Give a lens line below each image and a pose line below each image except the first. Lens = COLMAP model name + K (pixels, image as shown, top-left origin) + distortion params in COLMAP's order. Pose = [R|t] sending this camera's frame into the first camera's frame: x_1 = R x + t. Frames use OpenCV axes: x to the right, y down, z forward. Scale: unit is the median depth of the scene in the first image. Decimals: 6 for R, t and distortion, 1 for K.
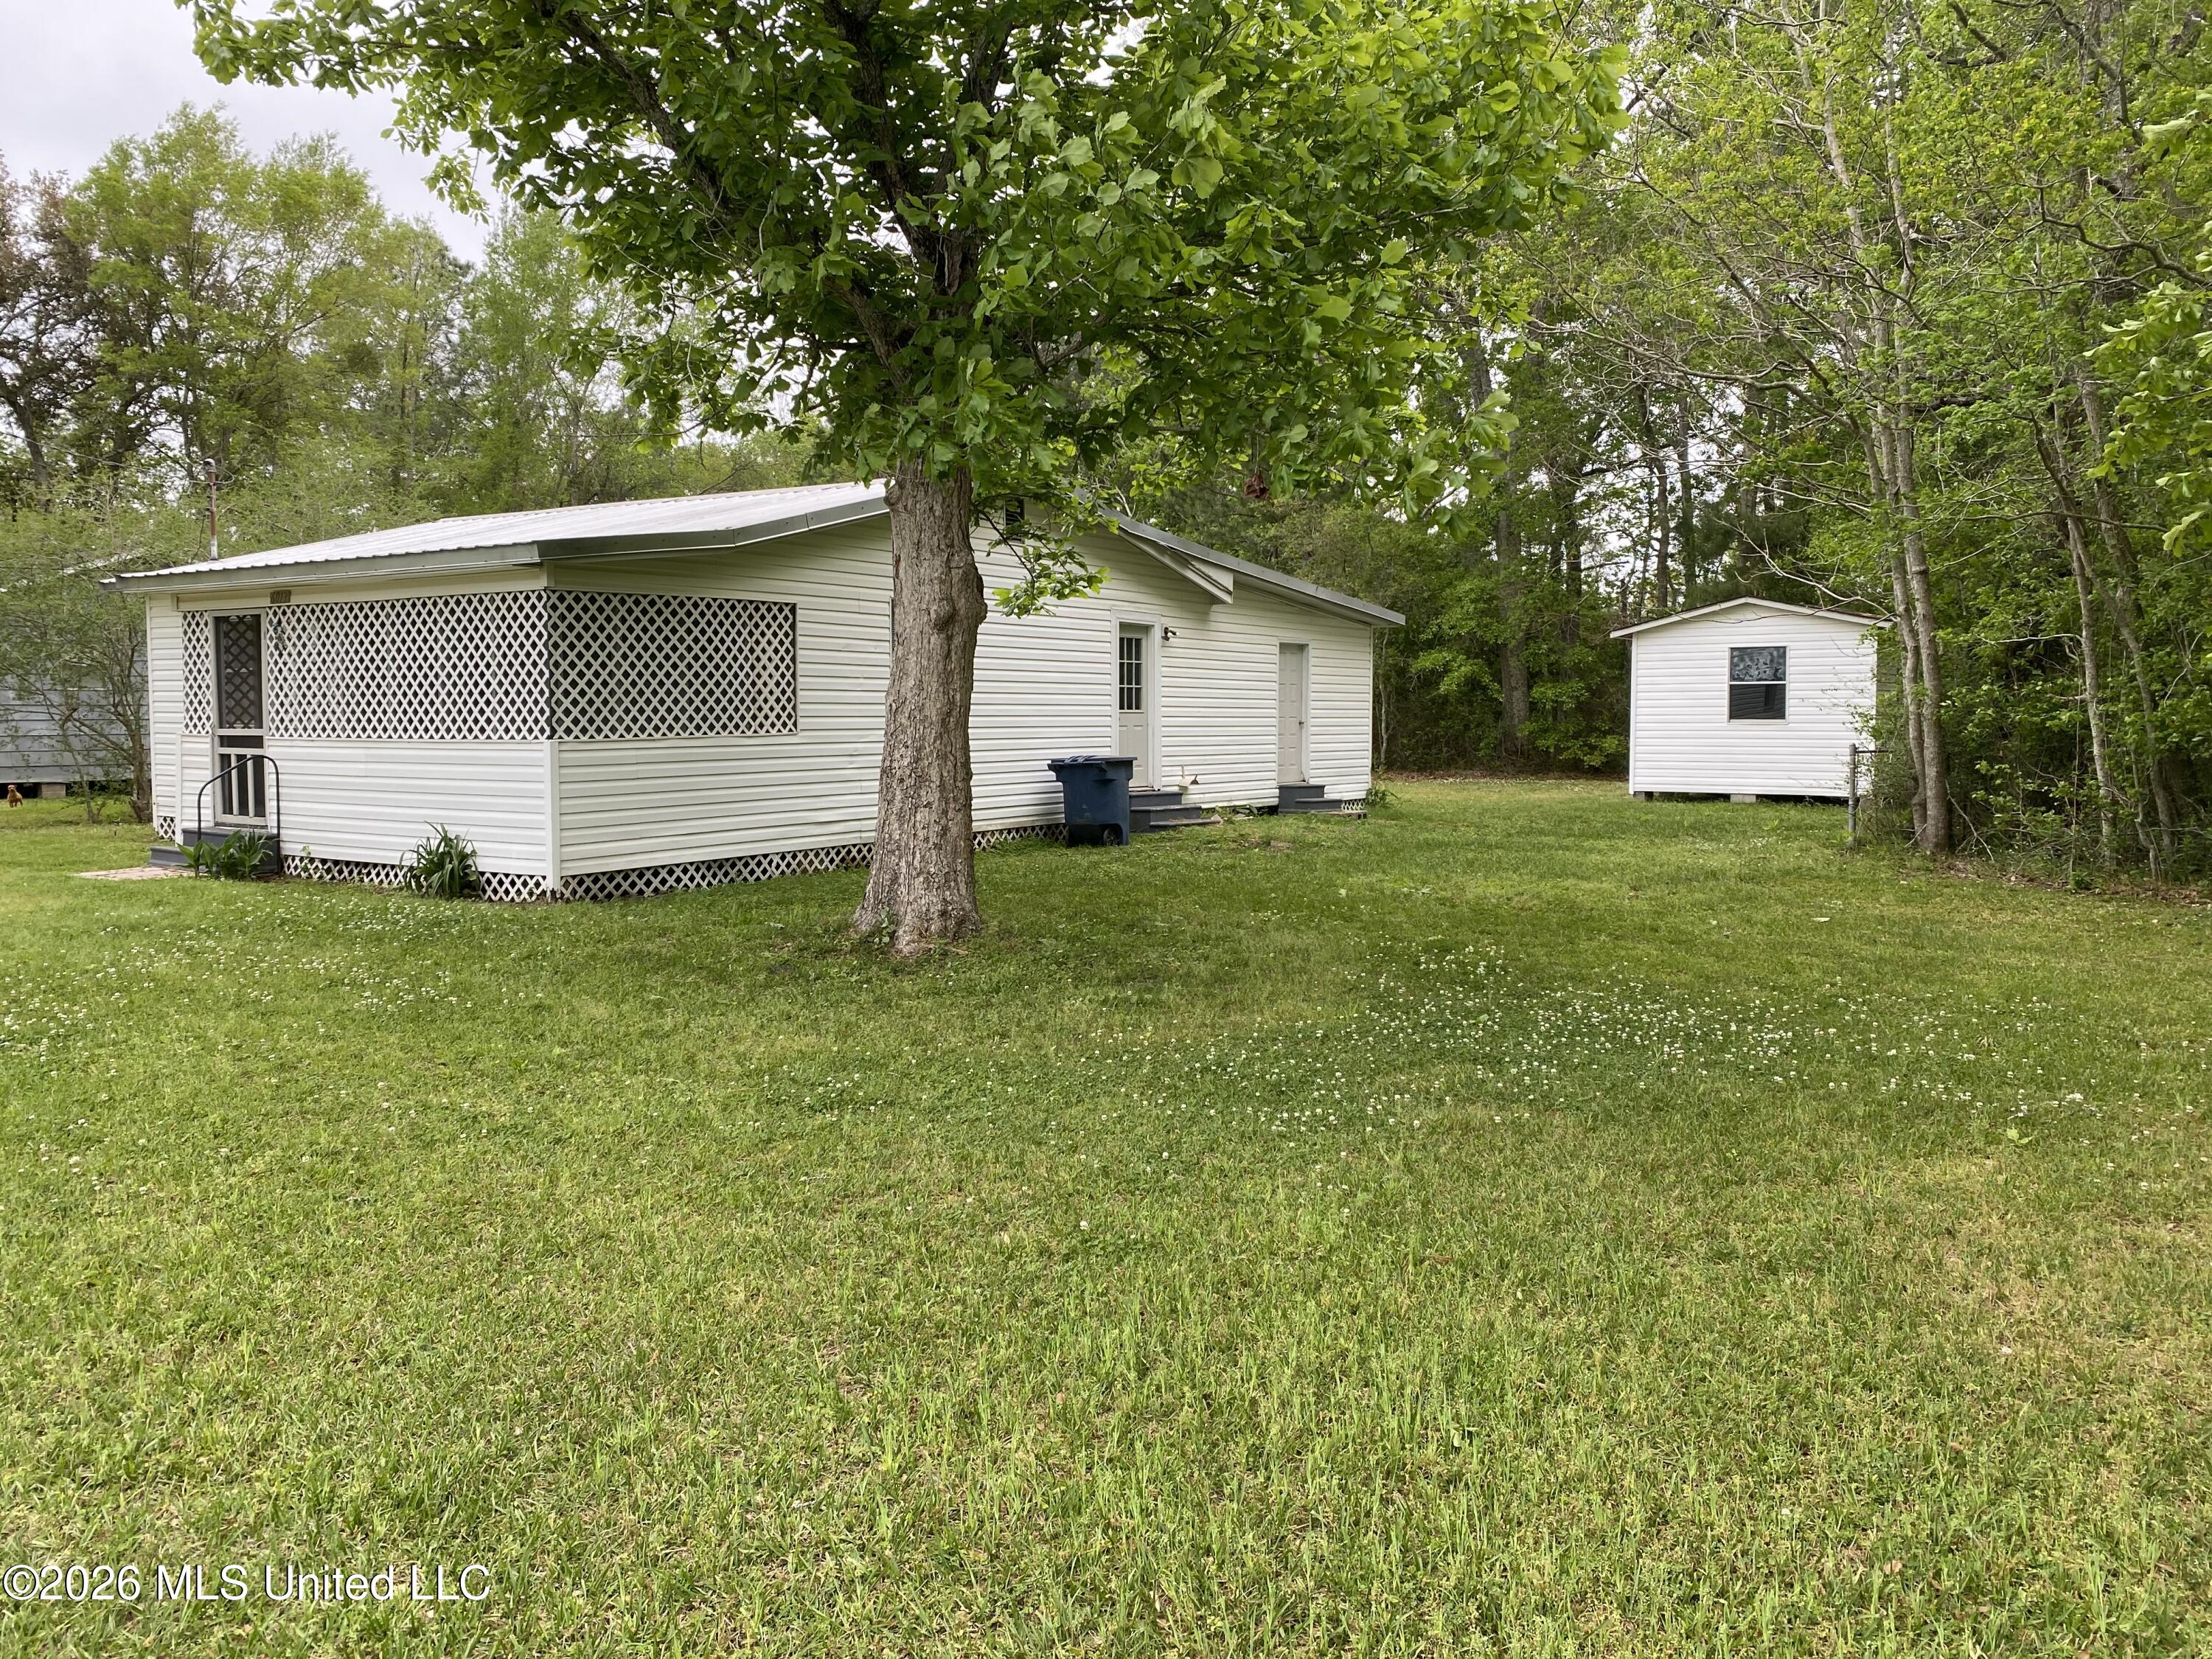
lens RADIAL K [[1679.7, 0, 1110.6], [0, 1679.7, 830.7], [0, 0, 1]] dist [0.061546, -0.013634]
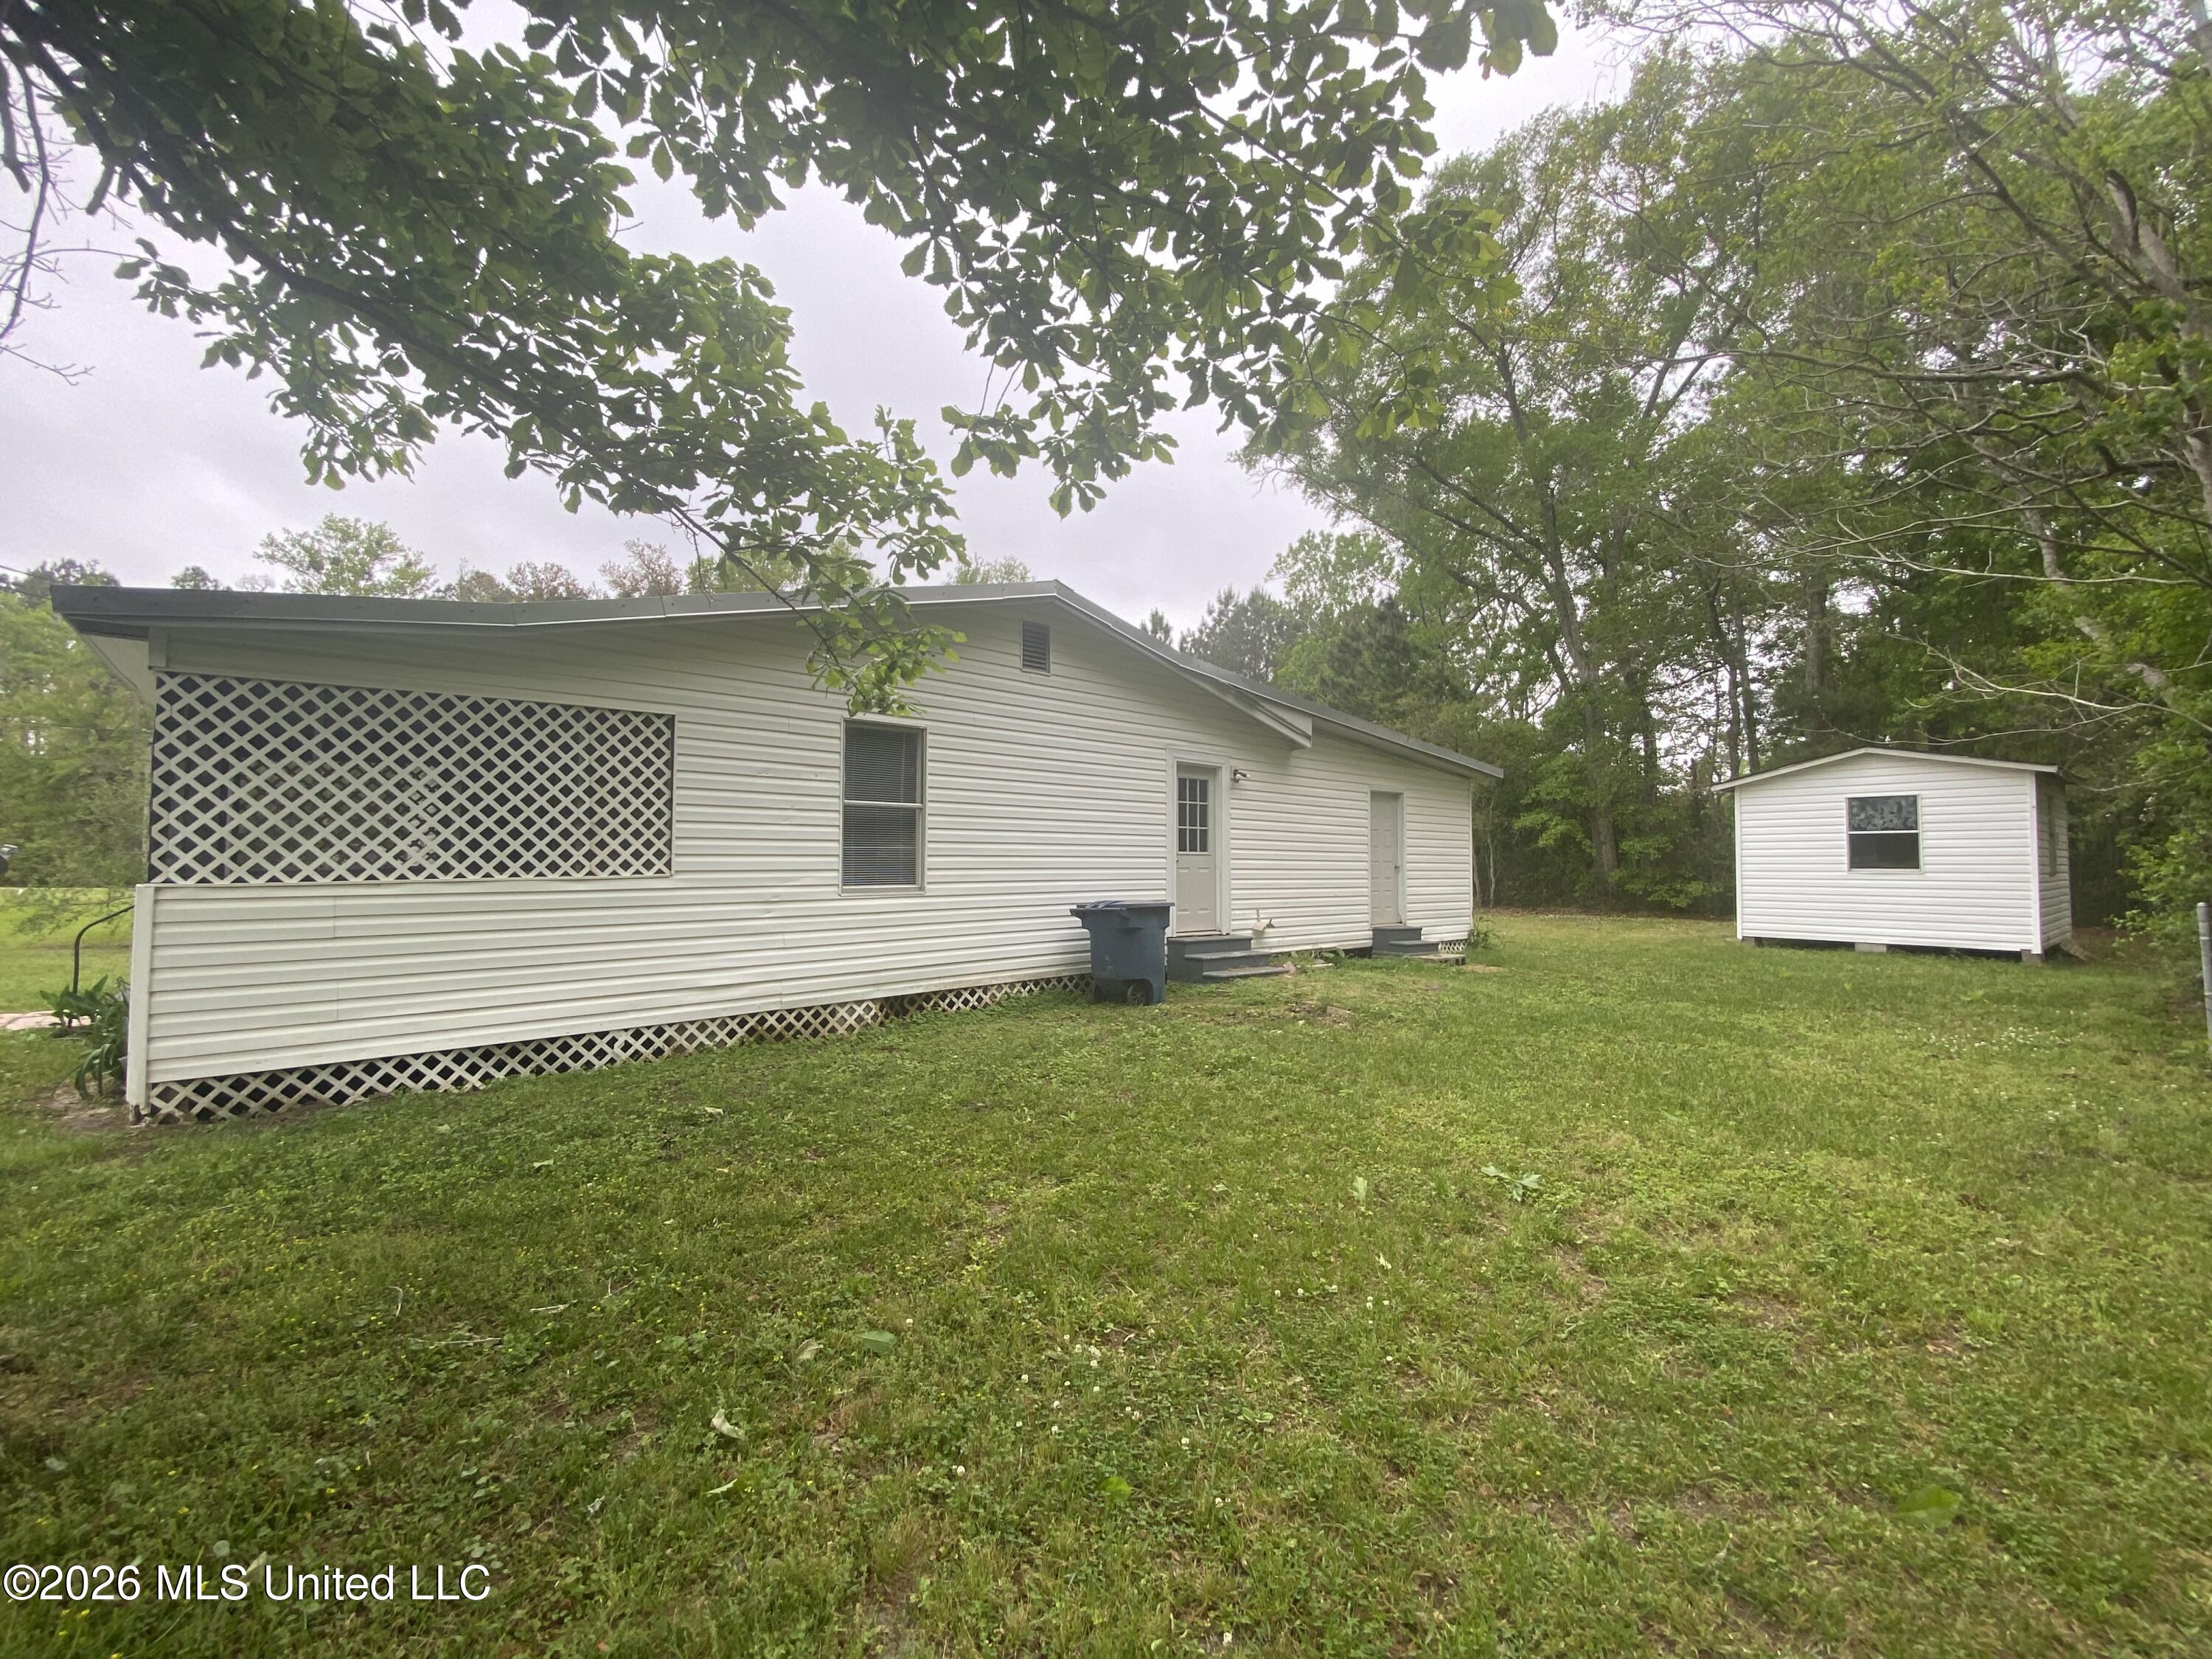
lens RADIAL K [[885.2, 0, 1115.6], [0, 885.2, 835.8], [0, 0, 1]] dist [0.003841, -0.007470]
pose [[0.968370, -0.001847, -0.249510, 0.097066], [-0.022901, 0.995094, -0.096248, -0.032147], [0.248464, 0.098918, 0.963577, 0.504213]]
